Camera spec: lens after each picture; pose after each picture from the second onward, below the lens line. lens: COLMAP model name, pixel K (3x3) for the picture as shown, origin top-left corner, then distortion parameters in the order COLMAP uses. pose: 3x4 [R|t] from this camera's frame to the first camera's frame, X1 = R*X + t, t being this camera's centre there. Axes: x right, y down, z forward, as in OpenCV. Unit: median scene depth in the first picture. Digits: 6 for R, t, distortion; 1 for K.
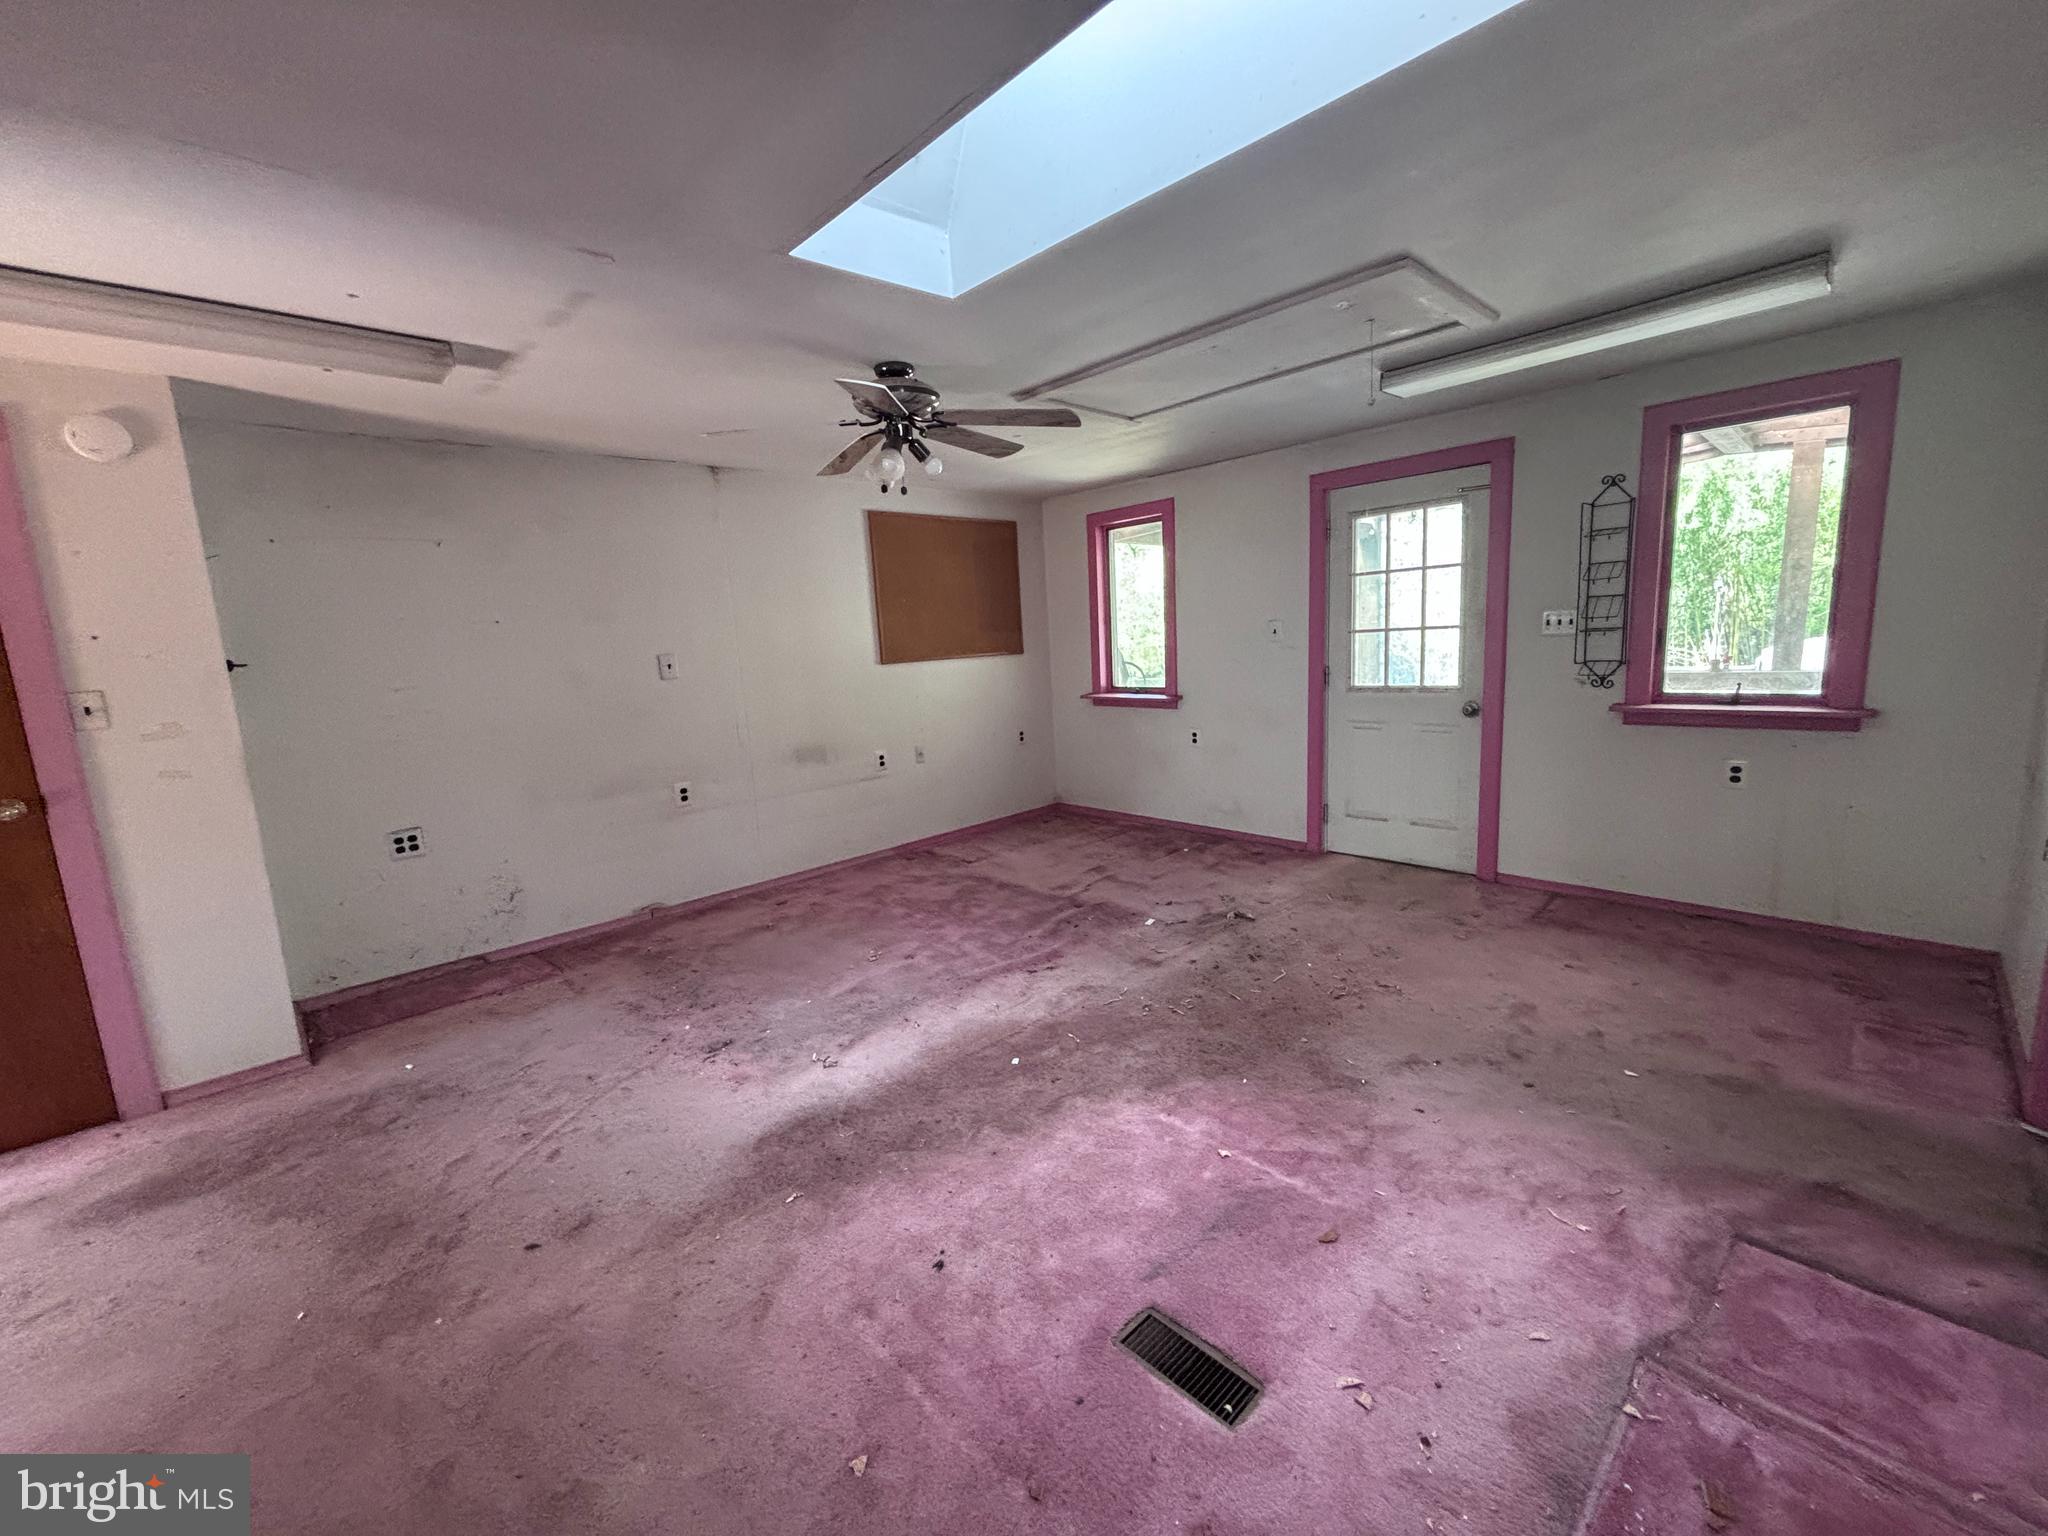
lens RADIAL K [[829.3, 0, 1018.2], [0, 829.3, 769.8], [0, 0, 1]] dist [0.004773, -0.000299]
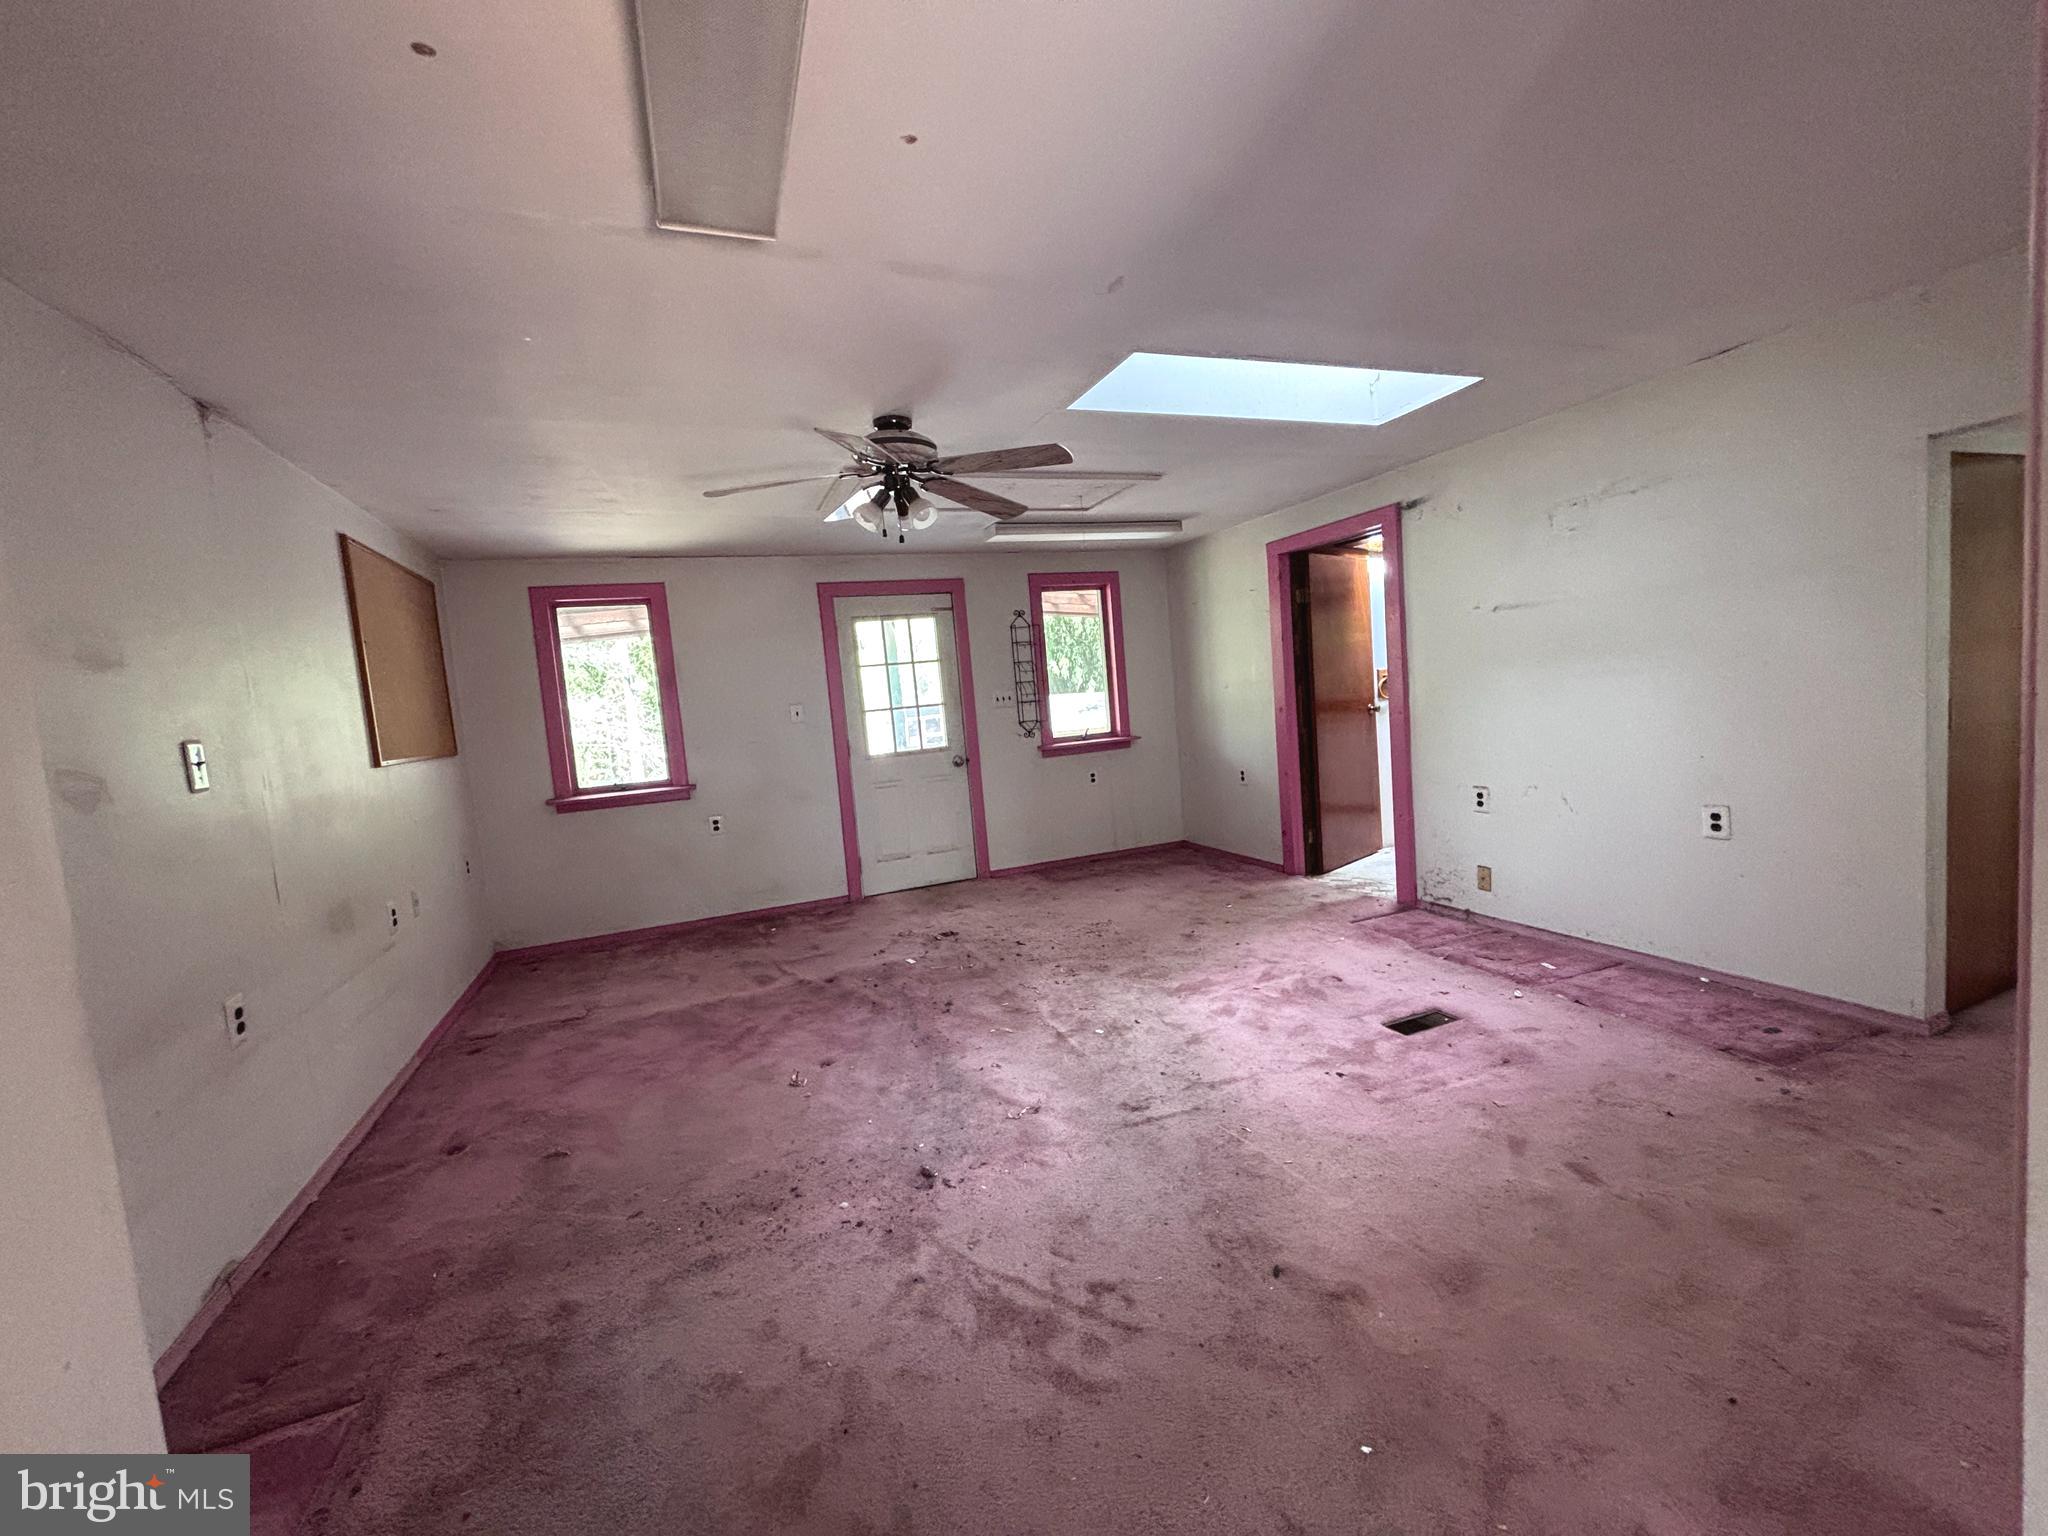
lens RADIAL K [[829.3, 0, 1027.3], [0, 829.3, 765.7], [0, 0, 1]] dist [0.004773, -0.000299]
pose [[0.364677, -0.055963, 0.929451, -0.714822], [0.214787, 0.976328, -0.025488, -0.004843], [-0.906023, 0.208929, 0.368065, 0.376774]]
